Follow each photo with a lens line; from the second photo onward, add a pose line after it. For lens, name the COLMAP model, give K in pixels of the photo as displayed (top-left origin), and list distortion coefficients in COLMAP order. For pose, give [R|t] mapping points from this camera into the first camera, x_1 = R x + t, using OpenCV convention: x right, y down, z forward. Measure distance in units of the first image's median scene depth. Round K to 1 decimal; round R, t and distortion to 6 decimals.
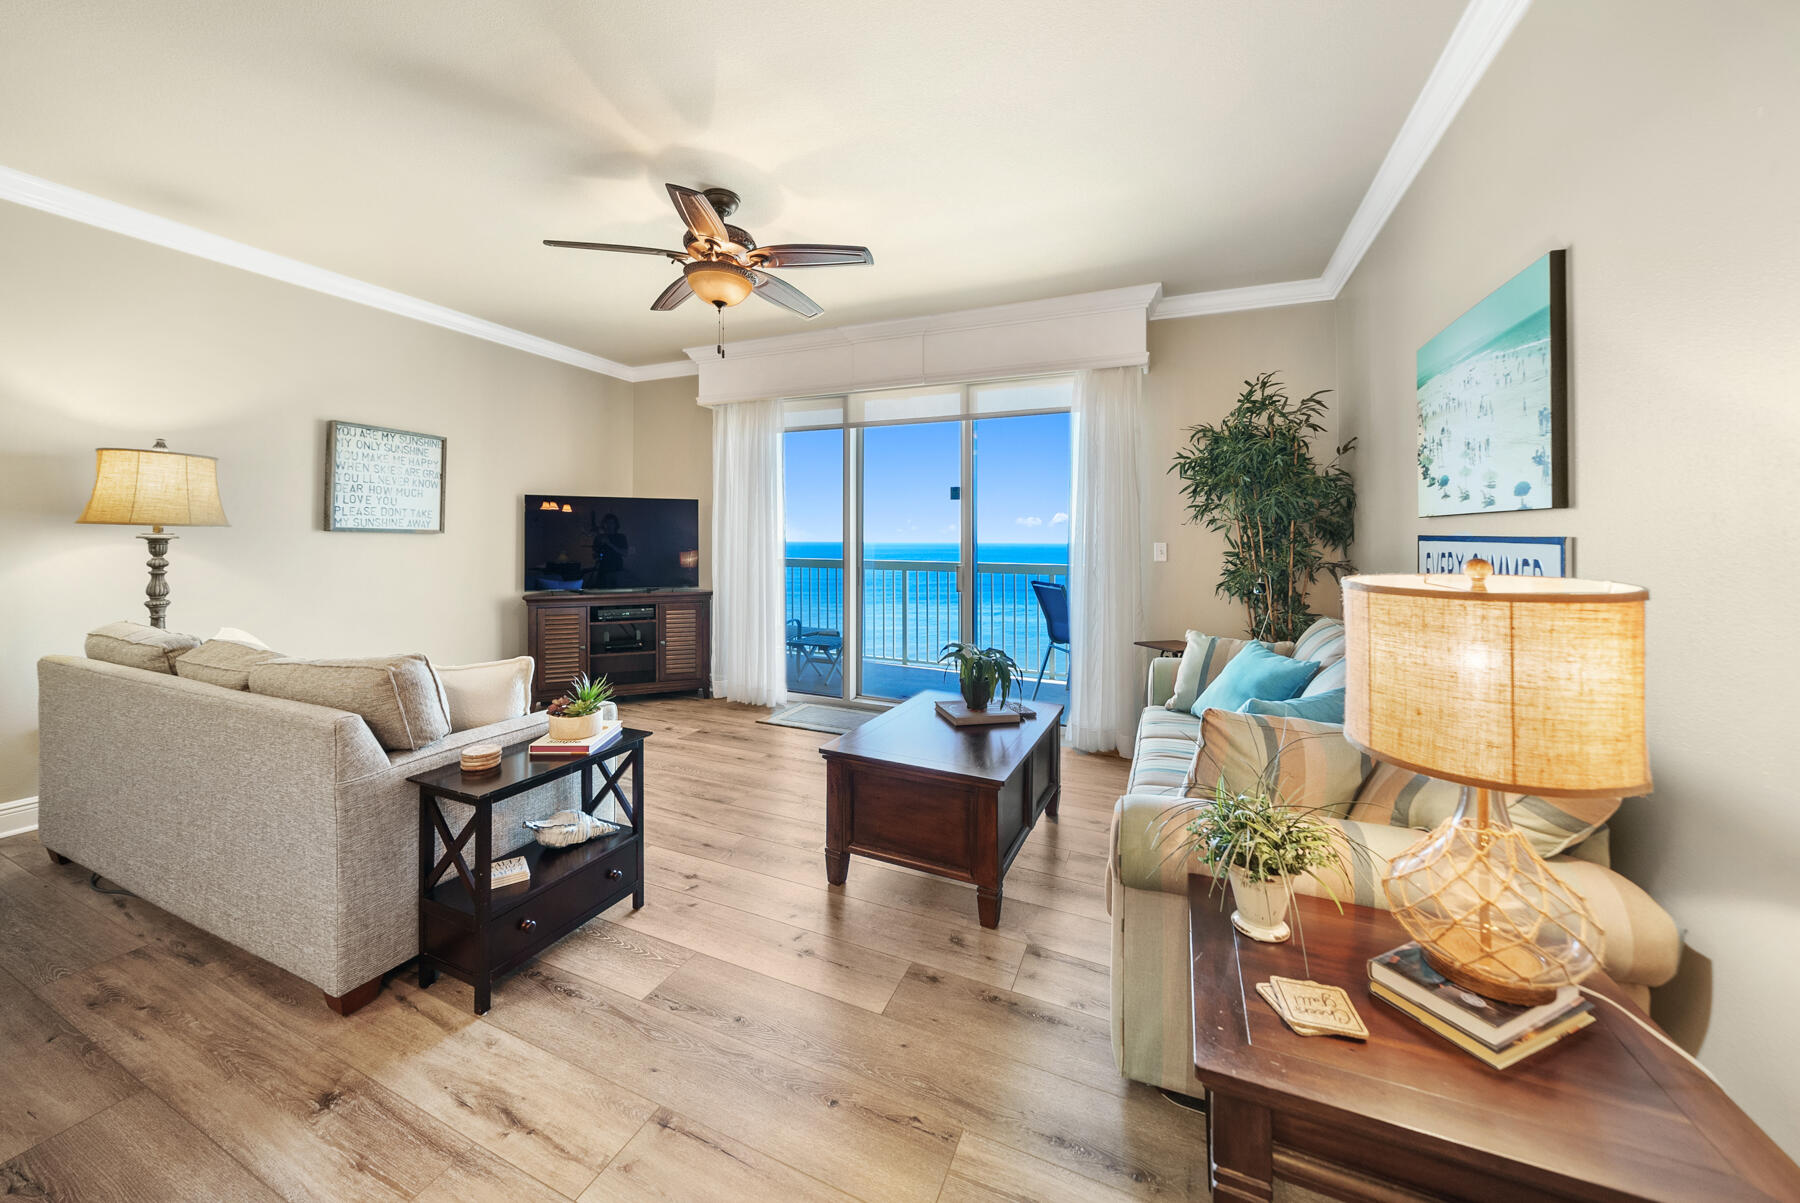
lens RADIAL K [[622.8, 0, 901.4], [0, 622.8, 539.4], [0, 0, 1]] dist [-0.005470, 0.000478]
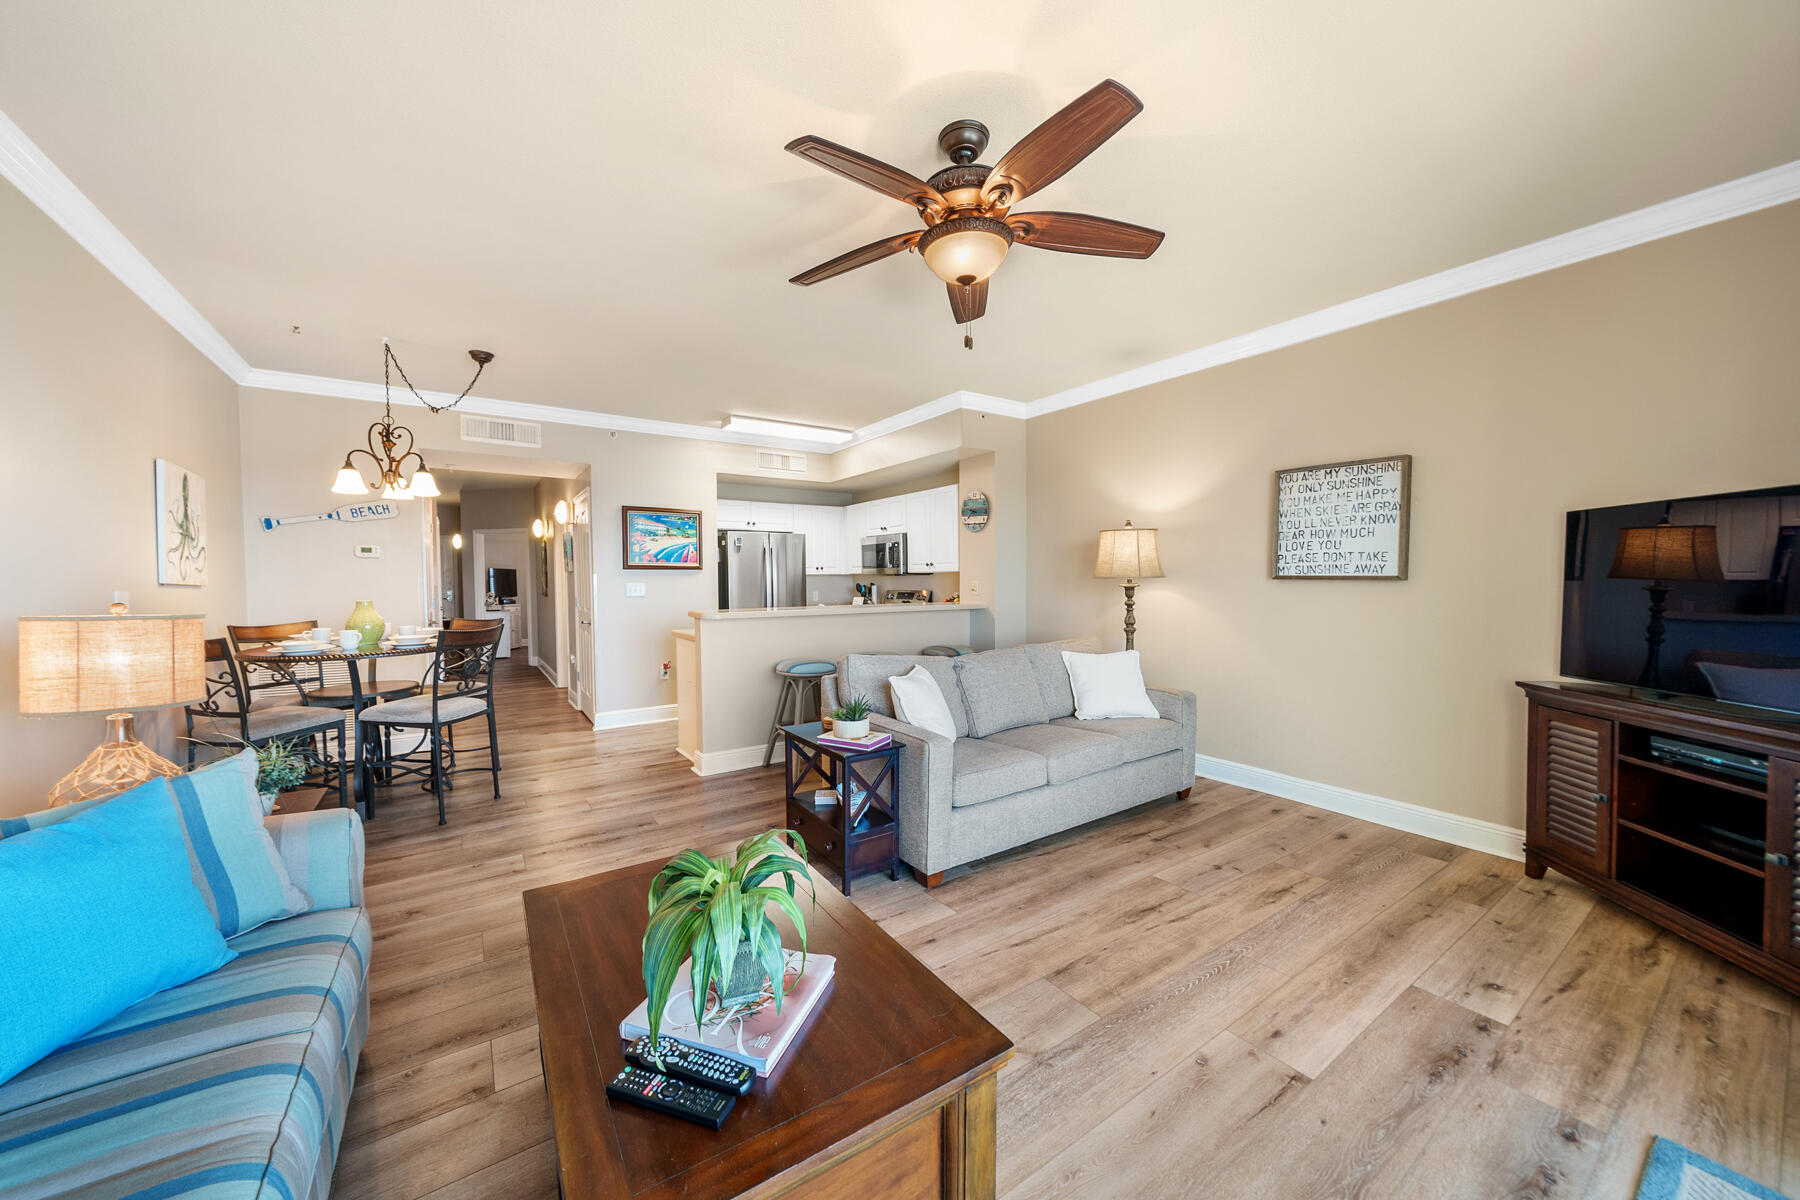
lens RADIAL K [[622.8, 0, 852.7], [0, 622.8, 602.8], [0, 0, 1]] dist [-0.005470, 0.000478]
pose [[-0.554699, 0.024185, -0.831700, 0.368695], [-0.000554, 0.999567, 0.029436, -0.004857], [0.832051, 0.016789, -0.554445, 1.107272]]
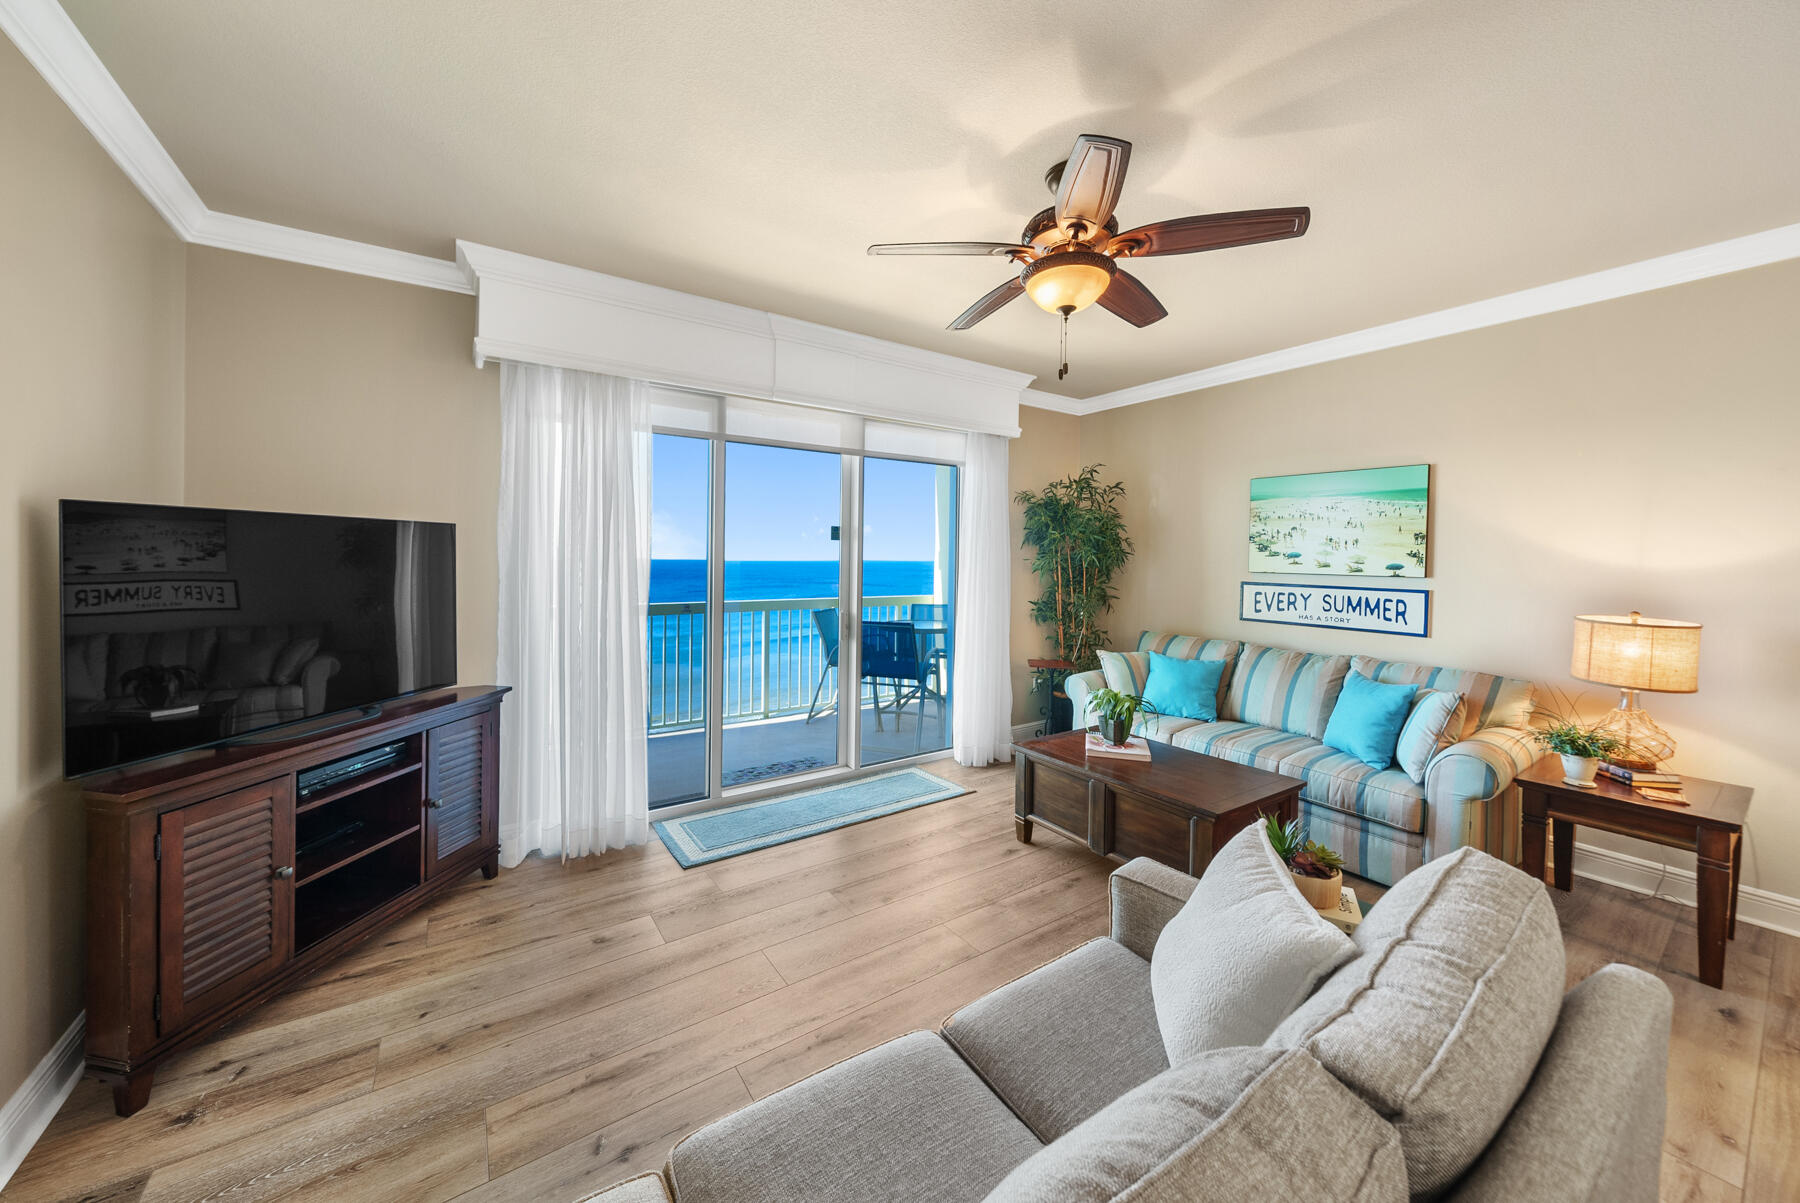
lens RADIAL K [[622.8, 0, 833.5], [0, 622.8, 565.4], [0, 0, 1]] dist [-0.005470, 0.000478]
pose [[0.575361, -0.014795, 0.817765, -0.924330], [-0.000948, 0.999824, 0.018756, -0.060913], [-0.817899, -0.011567, 0.575246, 0.661635]]
